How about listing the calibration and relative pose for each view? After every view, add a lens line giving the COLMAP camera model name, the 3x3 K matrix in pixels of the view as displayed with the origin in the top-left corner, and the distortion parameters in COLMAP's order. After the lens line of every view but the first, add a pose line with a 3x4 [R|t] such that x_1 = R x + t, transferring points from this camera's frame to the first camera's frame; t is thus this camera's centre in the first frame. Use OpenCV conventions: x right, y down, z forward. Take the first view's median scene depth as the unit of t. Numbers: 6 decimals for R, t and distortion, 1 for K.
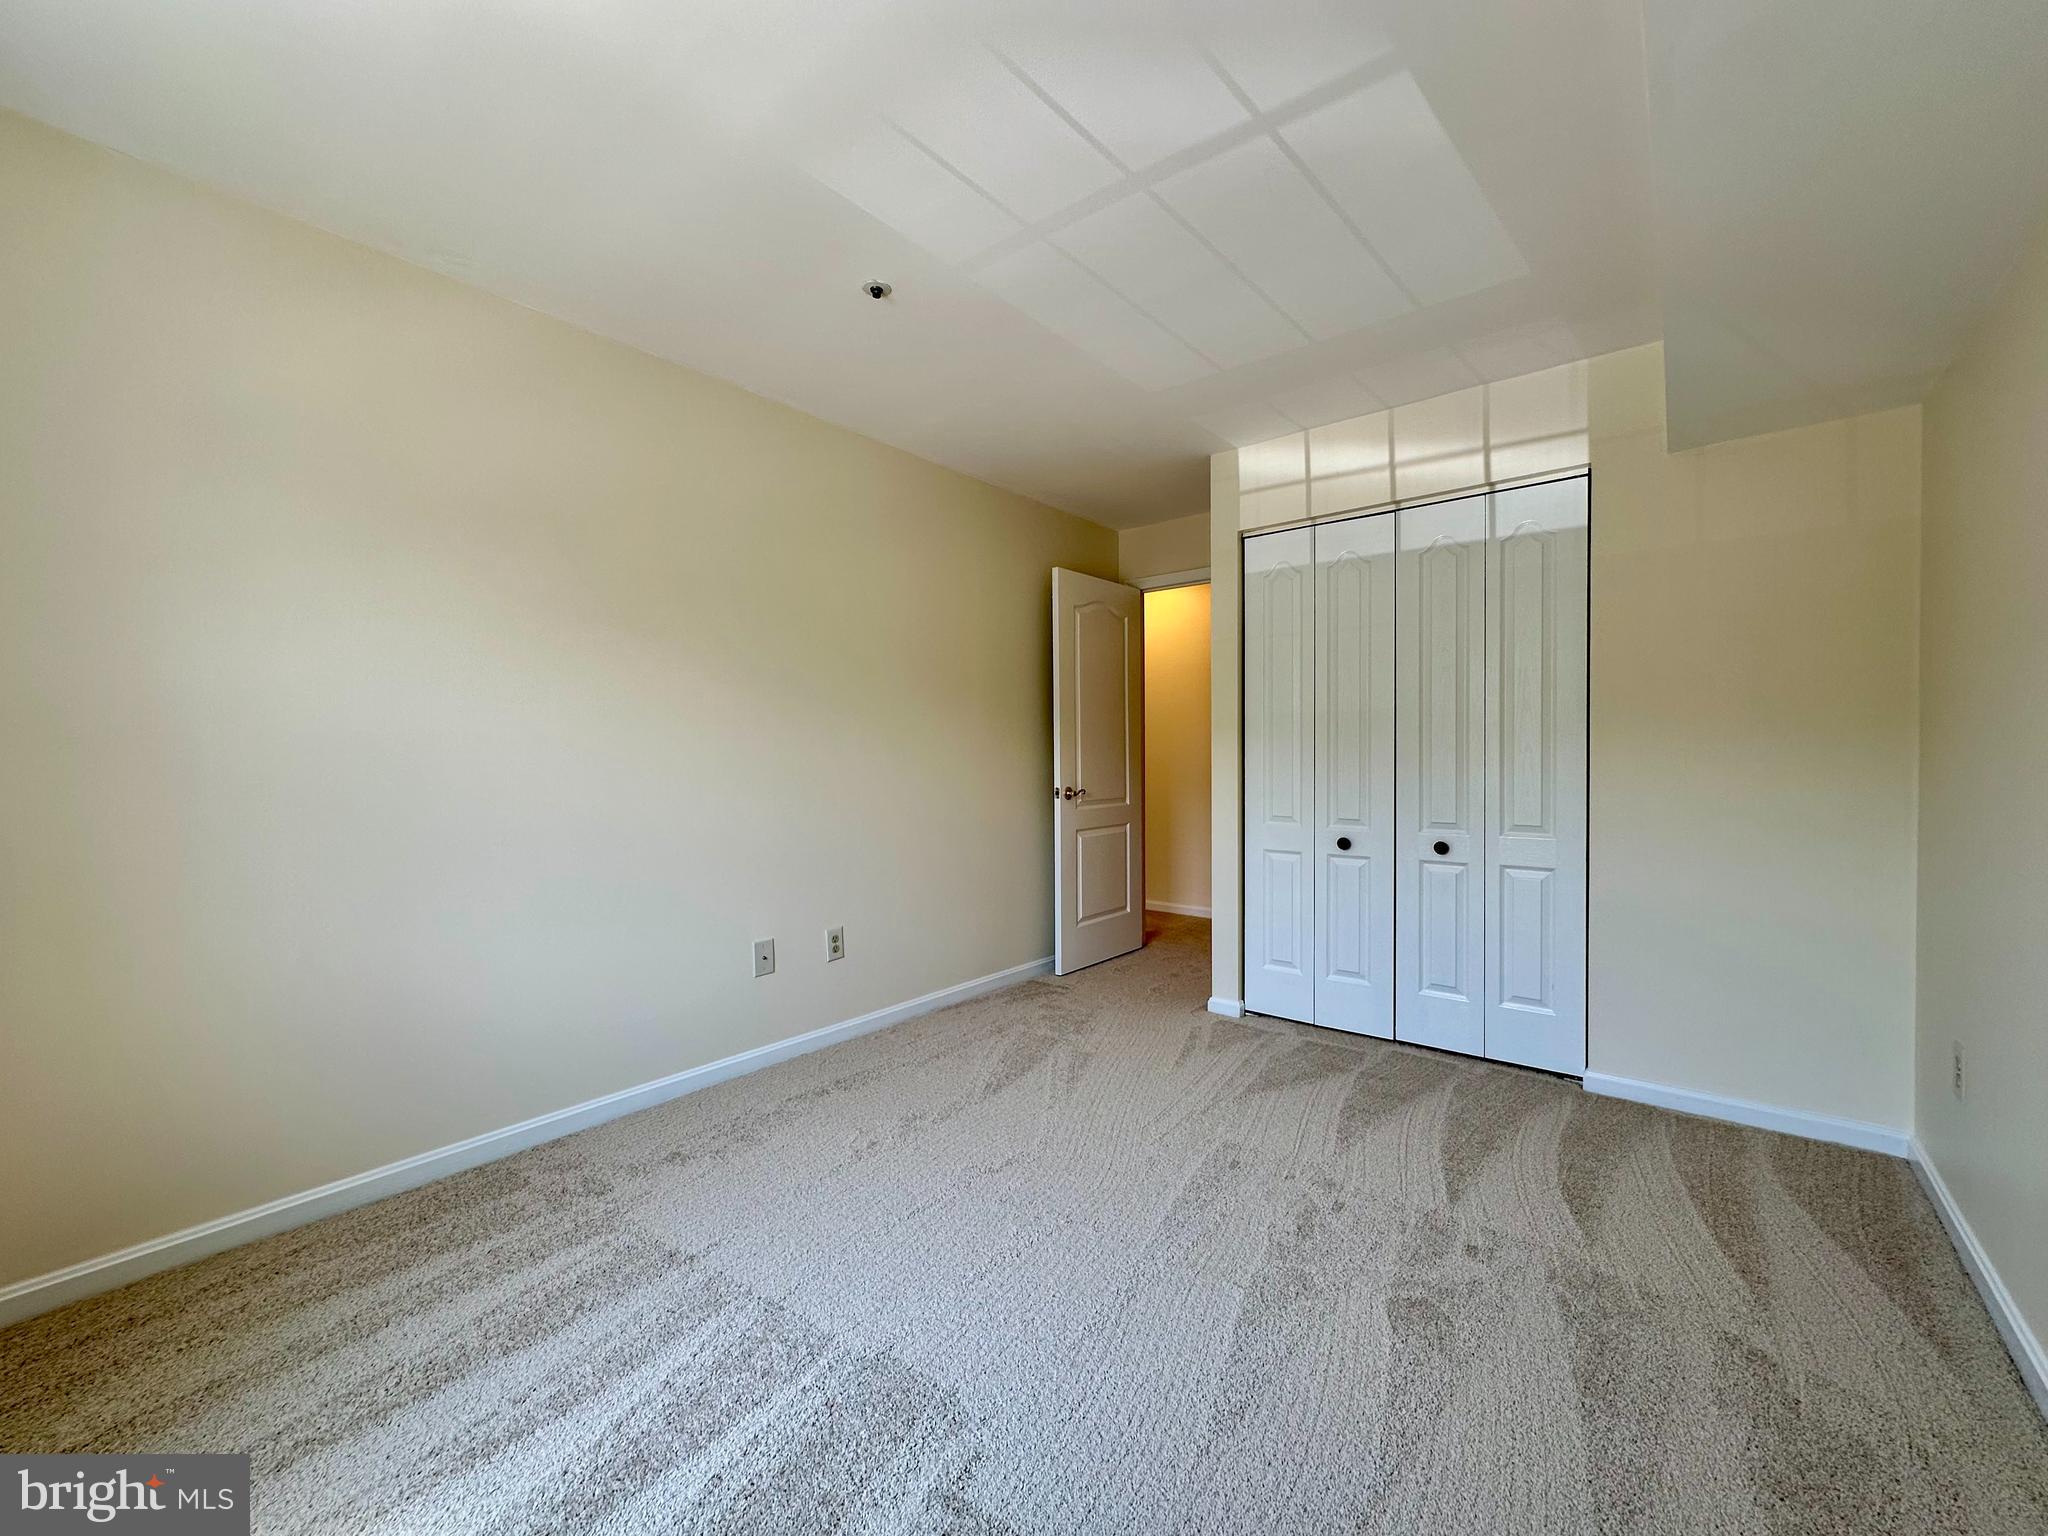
lens RADIAL K [[817.6, 0, 1025.1], [0, 817.6, 768.5], [0, 0, 1]] dist [-0.002953, 0.000968]
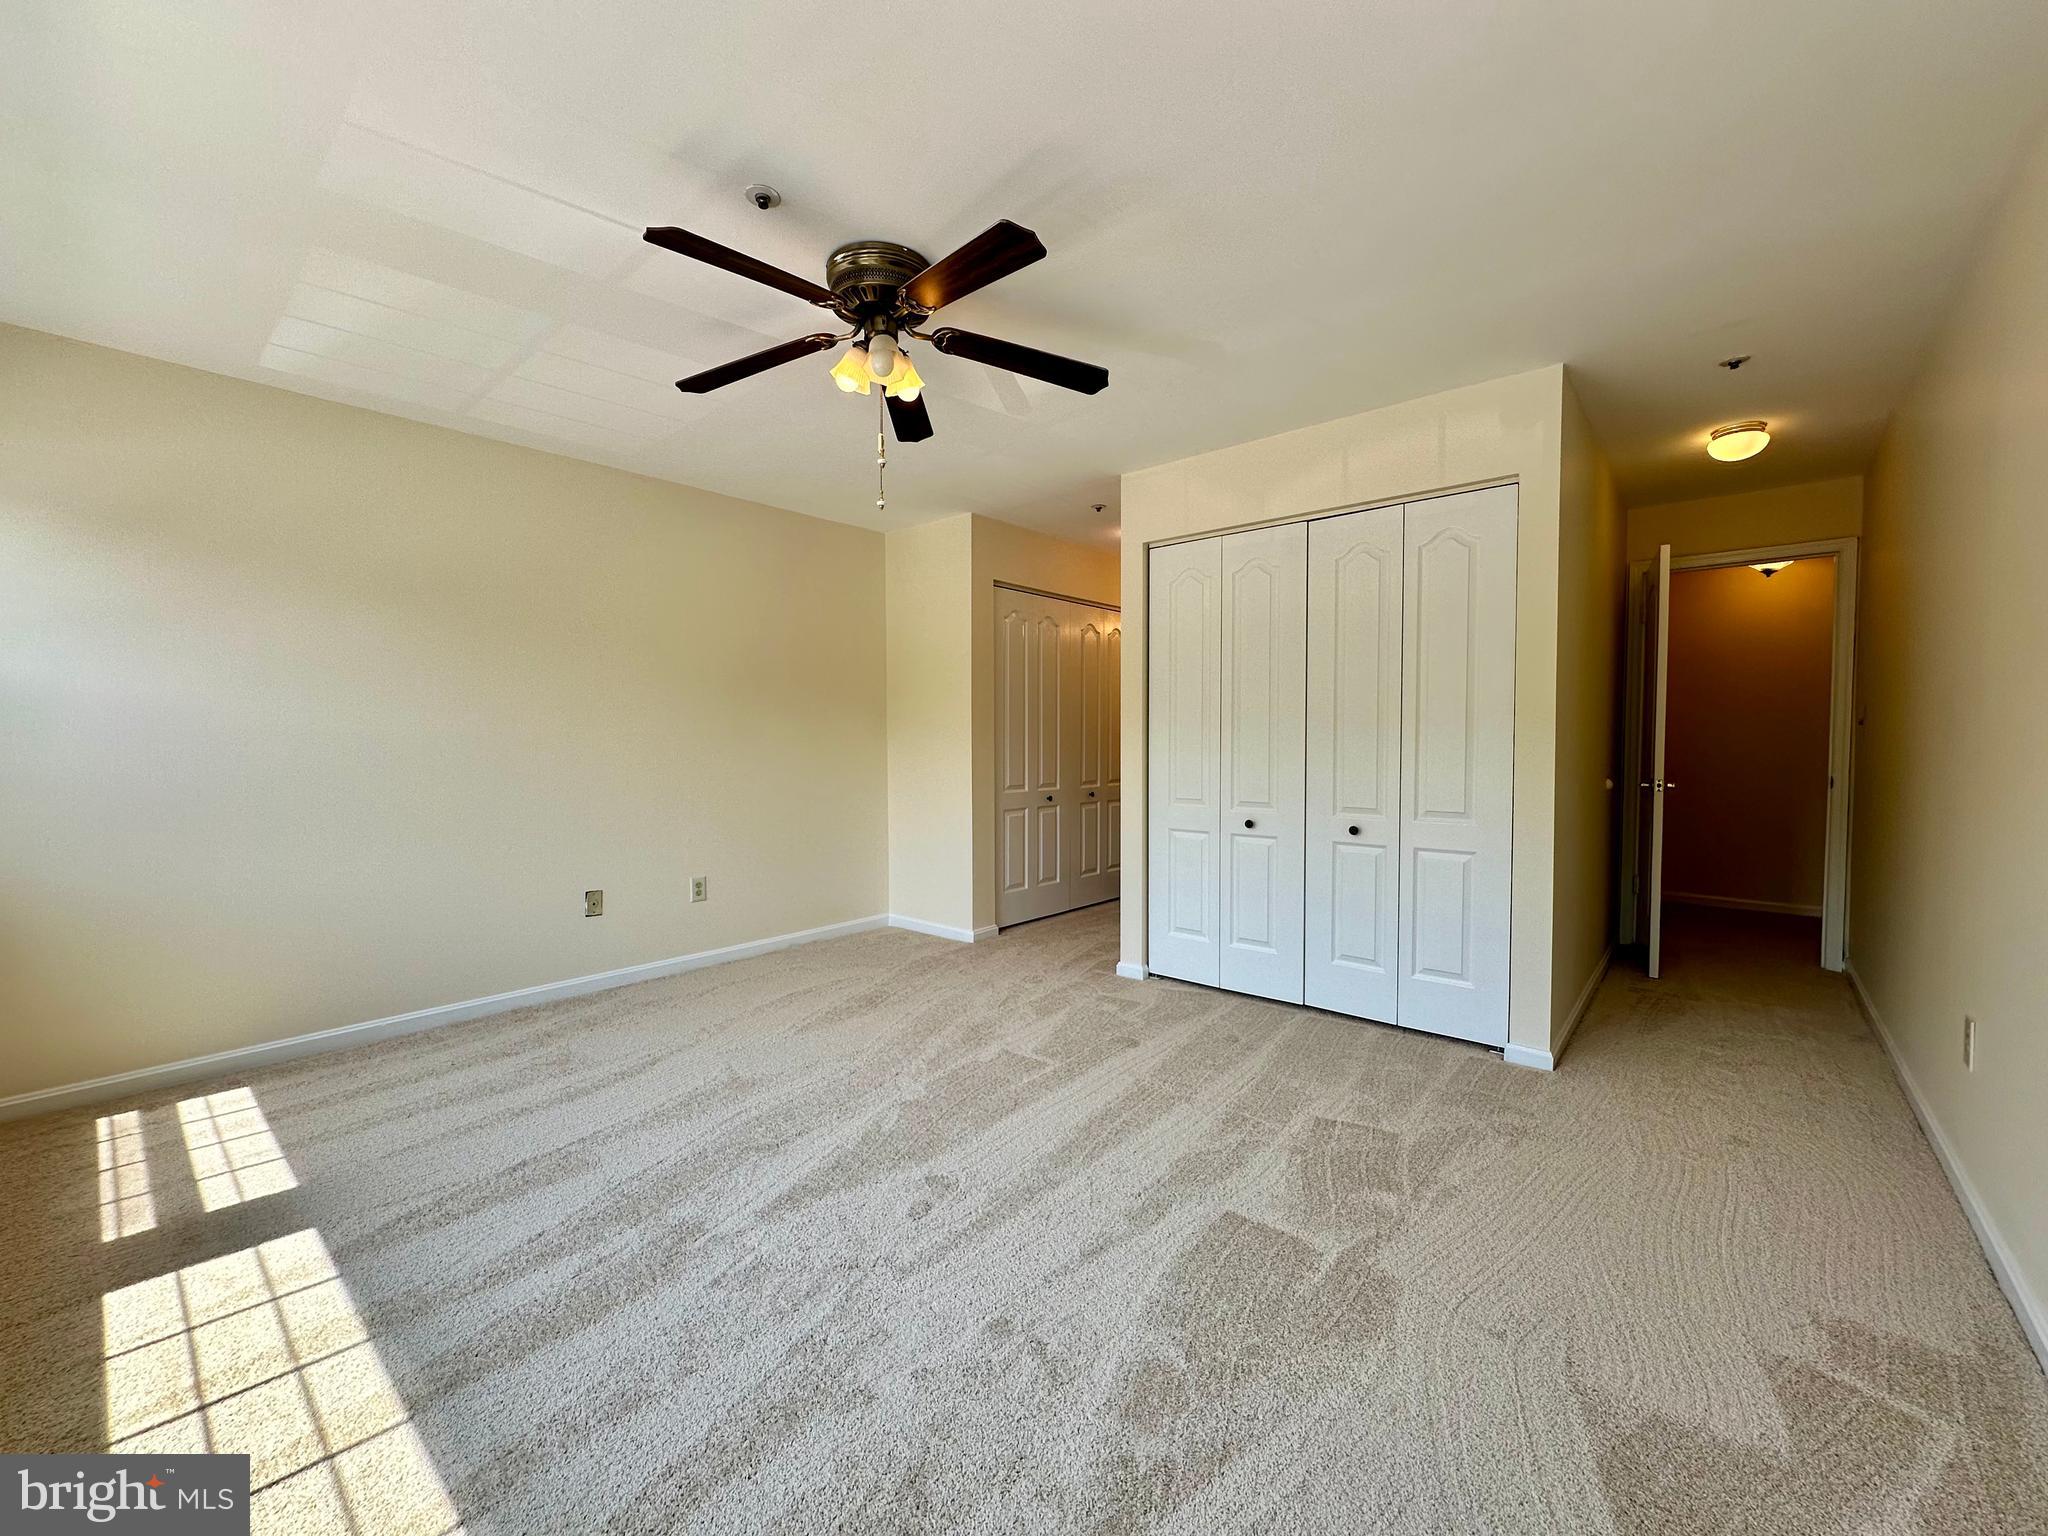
lens RADIAL K [[817.6, 0, 1025.1], [0, 817.6, 768.5], [0, 0, 1]] dist [-0.002953, 0.000968]
pose [[0.999586, 0.005394, -0.028251, 0.145044], [-0.004959, 0.999868, 0.015456, 0.000145], [0.028330, -0.015309, 0.999481, -0.126921]]
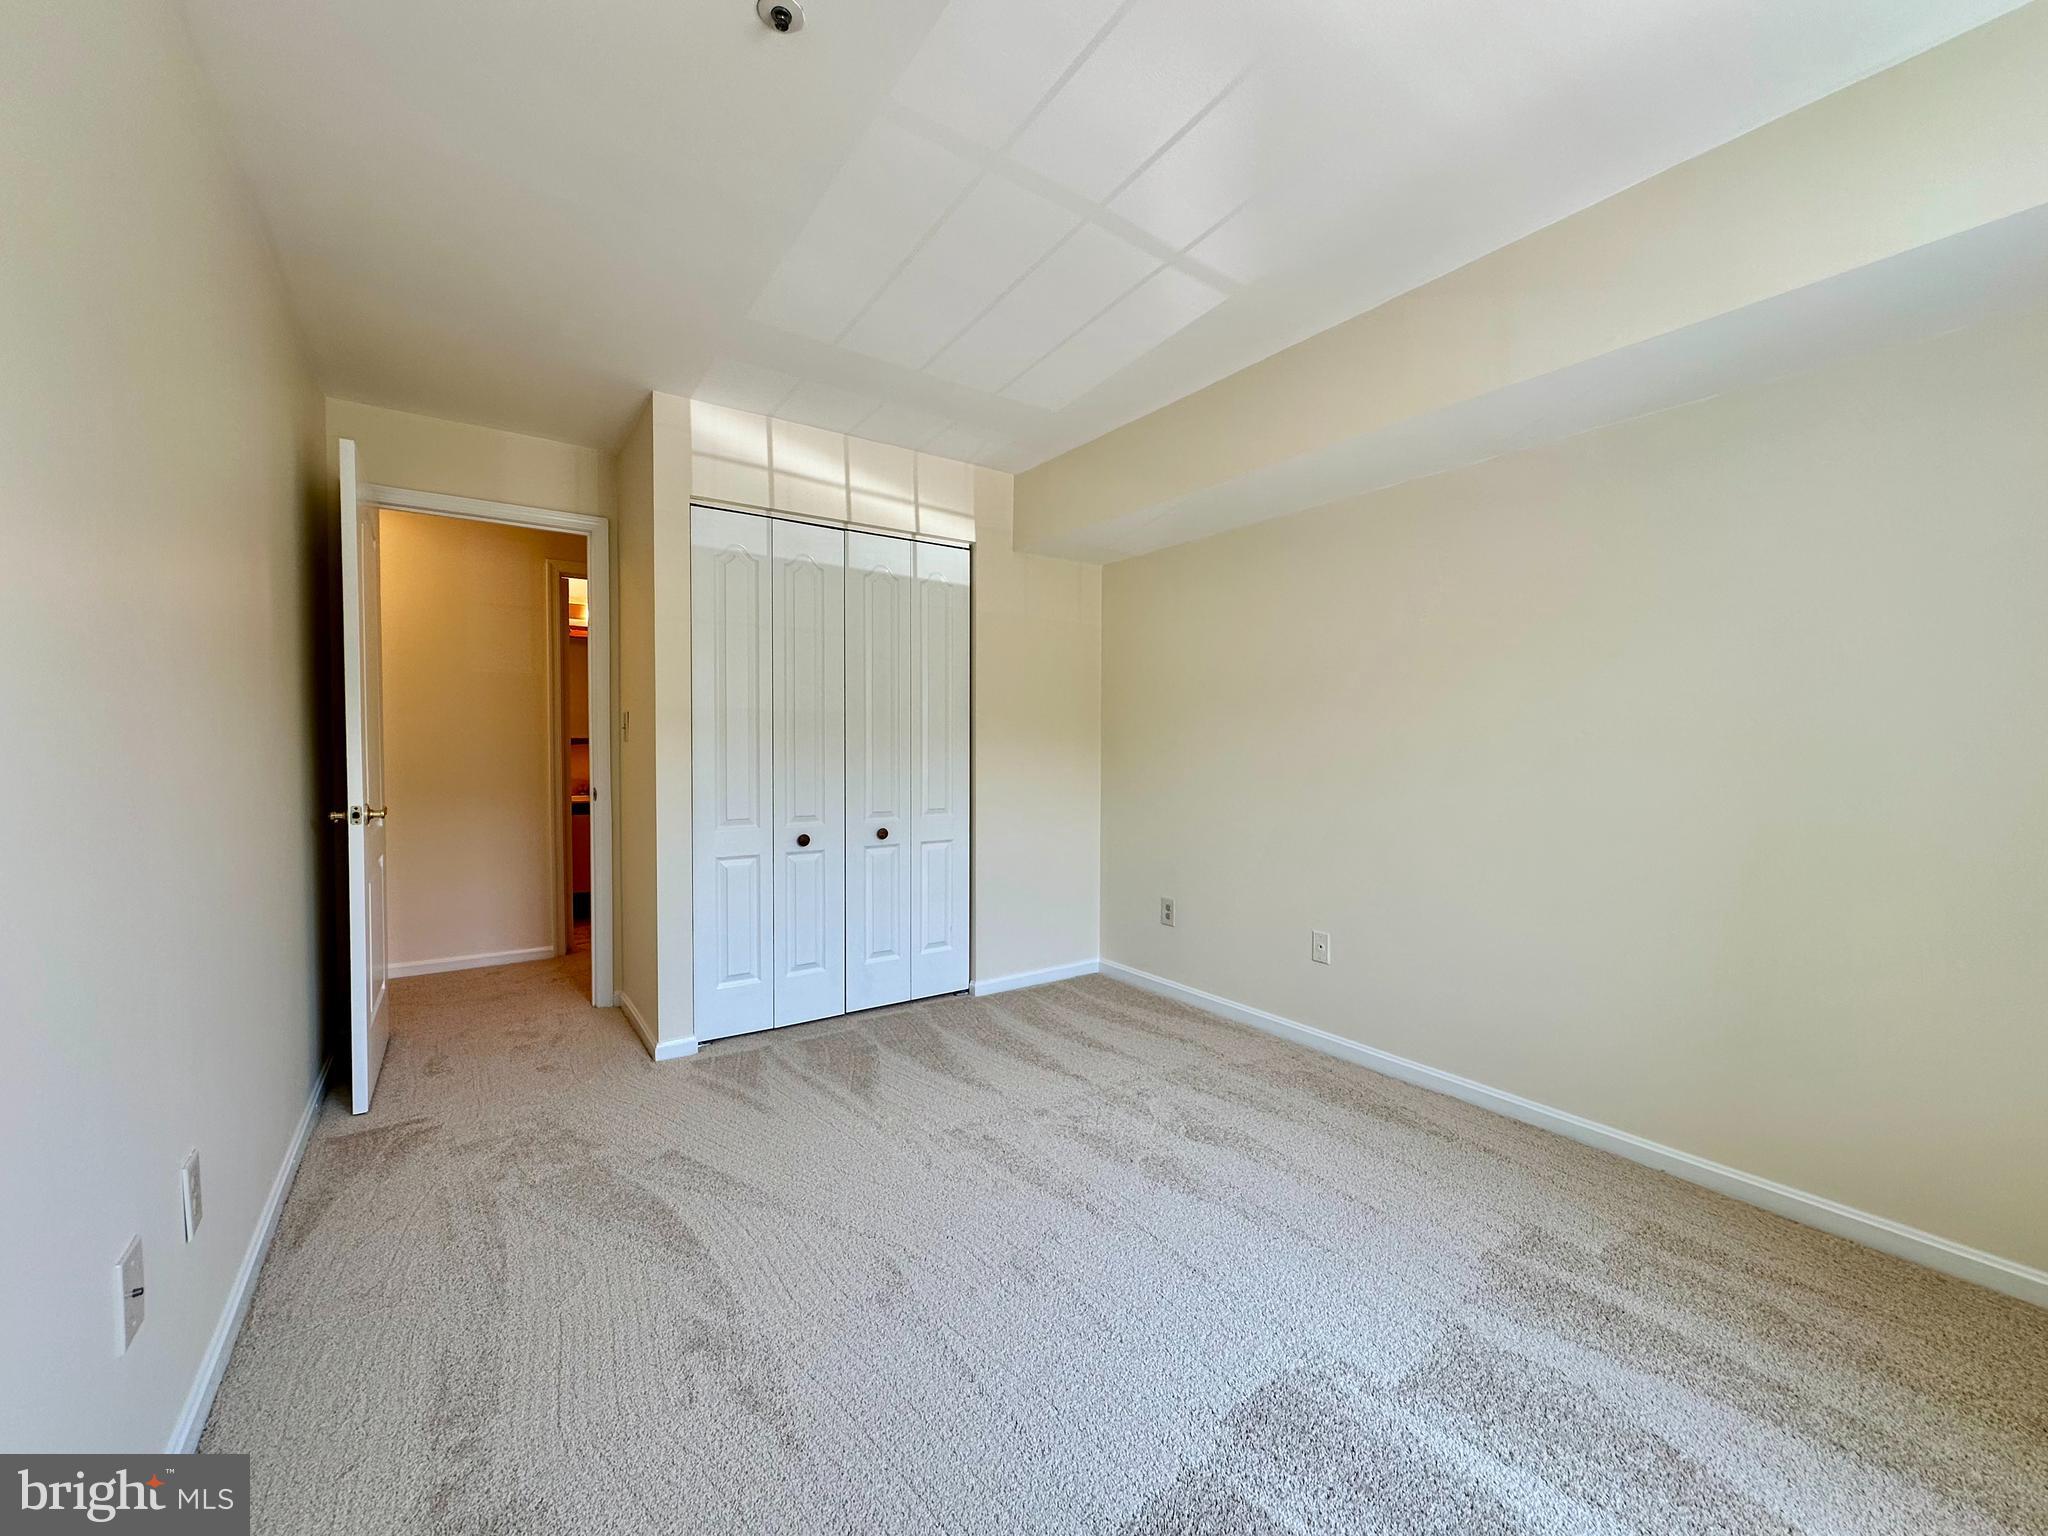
lens RADIAL K [[817.6, 0, 1025.1], [0, 817.6, 768.5], [0, 0, 1]] dist [-0.002953, 0.000968]
pose [[0.275390, -0.021103, 0.961101, -0.525568], [0.010570, 0.999765, 0.018923, -0.014514], [-0.961274, 0.004947, 0.275548, 0.461595]]
